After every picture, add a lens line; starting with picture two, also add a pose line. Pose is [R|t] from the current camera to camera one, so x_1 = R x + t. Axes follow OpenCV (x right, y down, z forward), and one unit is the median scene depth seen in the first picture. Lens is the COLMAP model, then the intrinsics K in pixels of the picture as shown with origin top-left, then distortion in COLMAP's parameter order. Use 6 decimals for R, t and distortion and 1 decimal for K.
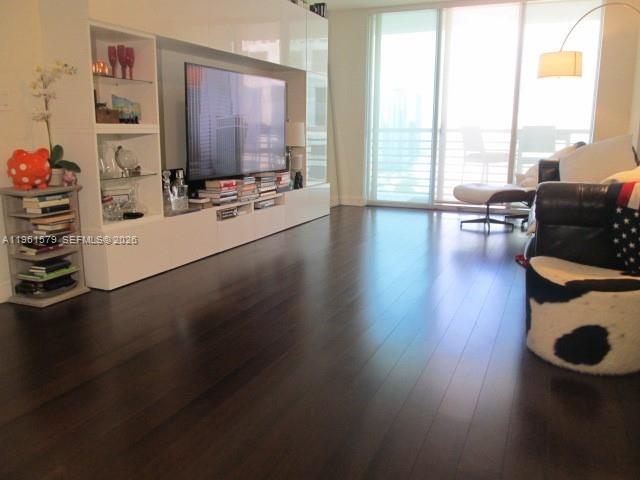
lens RADIAL K [[523.9, 0, 320.0], [0, 523.9, 240.0], [0, 0, 1]] dist [0.003374, 0.000064]
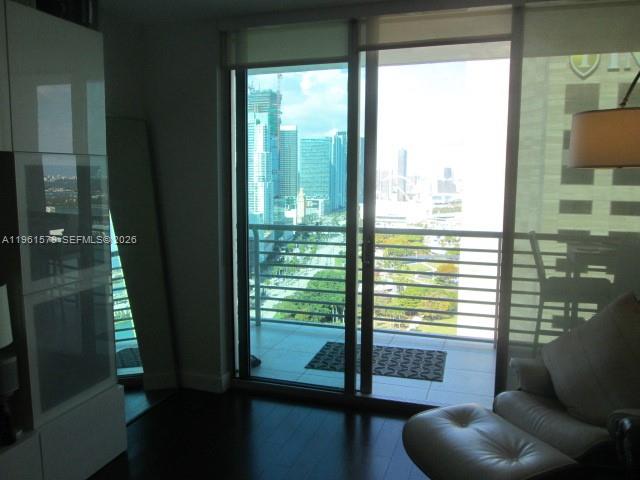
lens RADIAL K [[522.7, 0, 320.0], [0, 522.7, 240.0], [0, 0, 1]] dist [-0.051836, 0.002816]
pose [[0.993855, -0.018863, 0.109069, 0.165413], [0.027286, 0.996715, -0.076250, -0.228335], [-0.107273, 0.078758, 0.991105, 0.622516]]
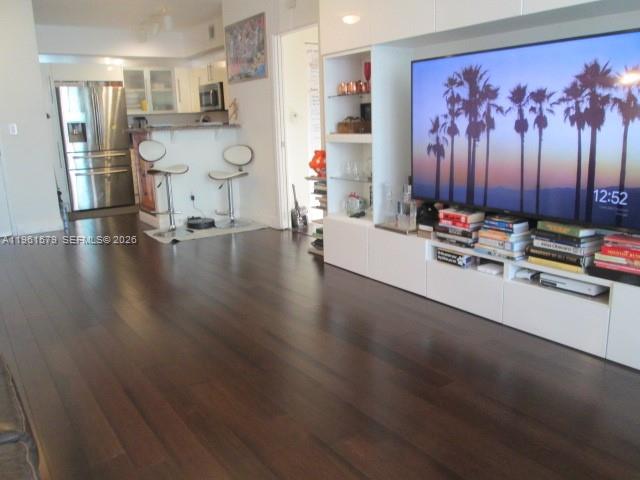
lens RADIAL K [[522.7, 0, 320.0], [0, 522.7, 240.0], [0, 0, 1]] dist [-0.051836, 0.002816]
pose [[-0.519197, 0.196107, -0.831851, 0.414863], [-0.148630, 0.937769, 0.313844, -0.222392], [0.841631, 0.286585, -0.457740, 0.968796]]
